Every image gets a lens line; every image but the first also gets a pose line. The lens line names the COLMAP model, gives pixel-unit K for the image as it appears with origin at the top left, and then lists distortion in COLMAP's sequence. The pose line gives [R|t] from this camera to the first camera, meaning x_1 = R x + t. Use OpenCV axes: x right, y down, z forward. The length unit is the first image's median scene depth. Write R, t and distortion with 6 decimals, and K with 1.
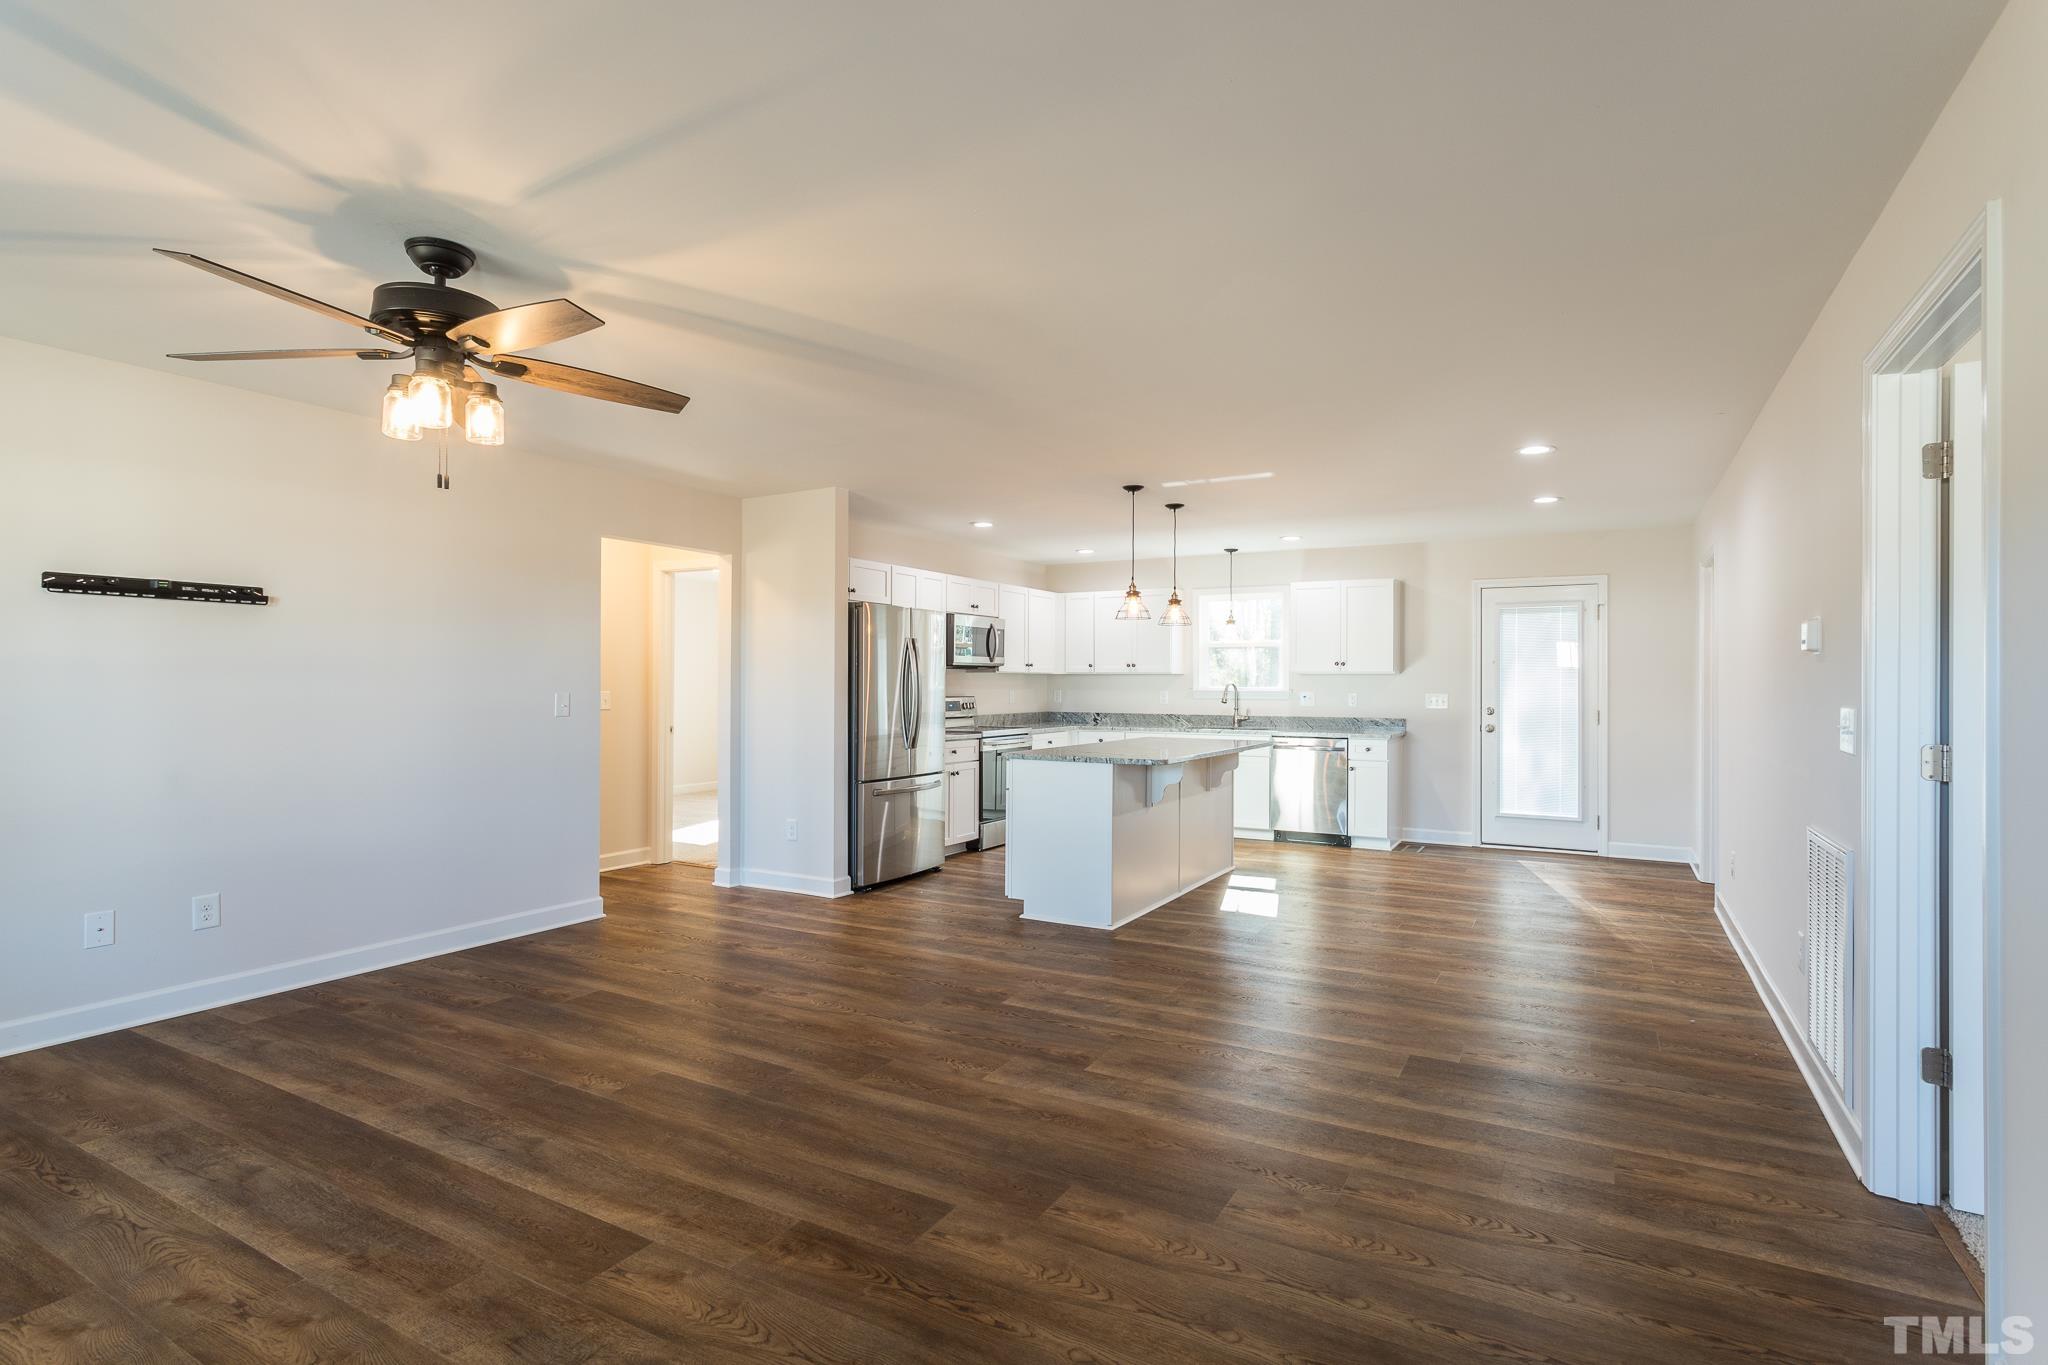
lens RADIAL K [[988.0, 0, 1056.4], [0, 988.0, 683.4], [0, 0, 1]] dist [-0.000470, 0.000192]
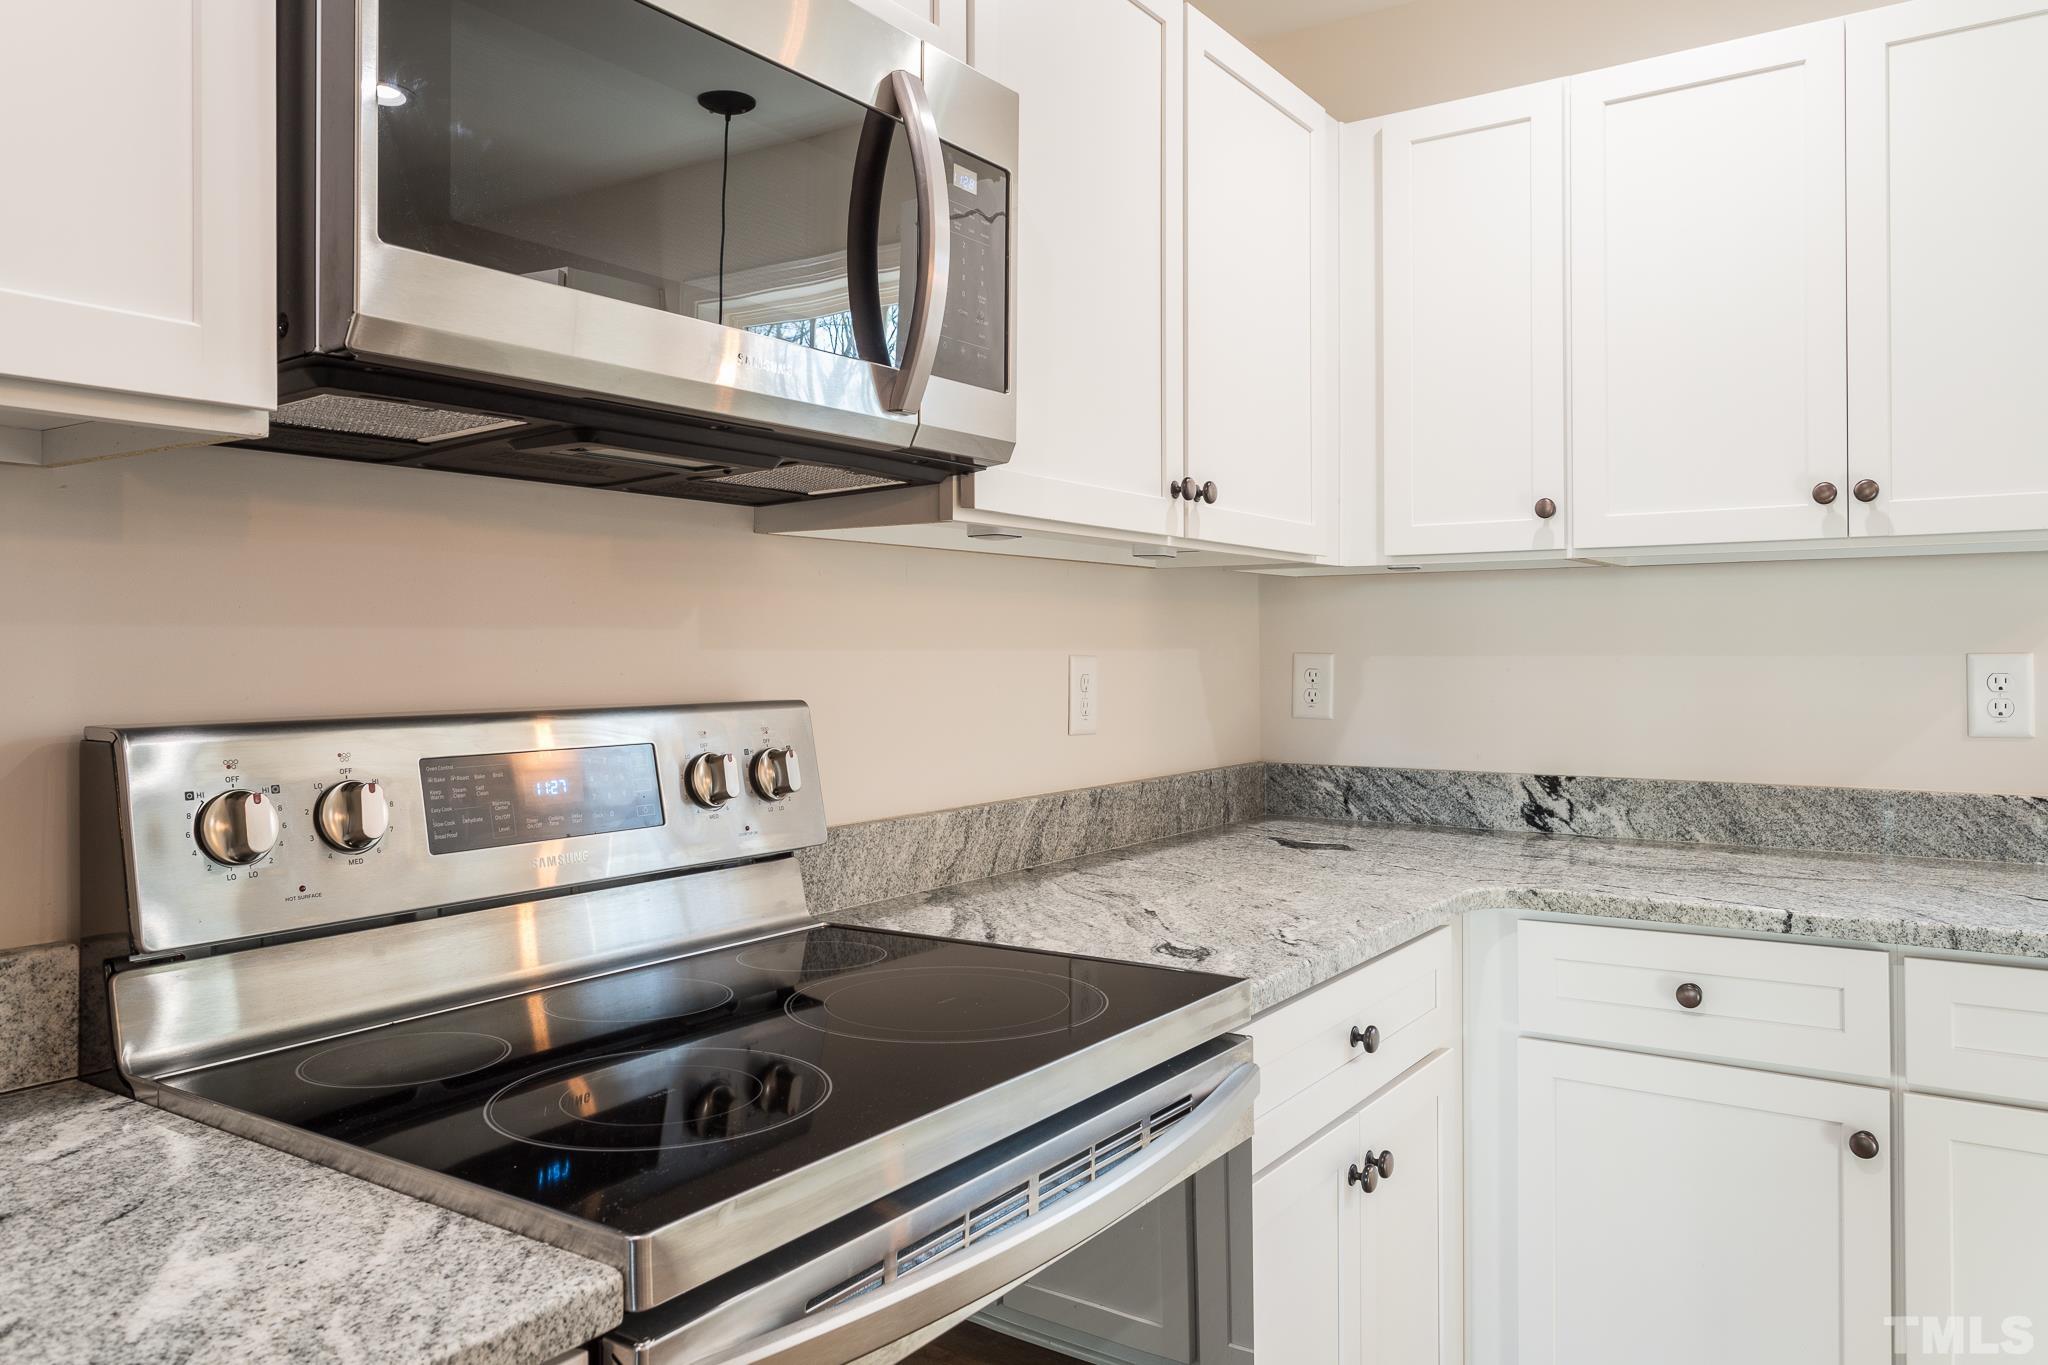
lens RADIAL K [[1464.6, 0, 1016.5], [0, 1464.6, 640.7], [0, 0, 1]] dist [0.001391, -0.002441]
pose [[0.994577, -0.007254, -0.103749, -0.044758], [0.006404, 0.999943, -0.008522, 0.009191], [0.103805, 0.007811, 0.994567, 1.109230]]
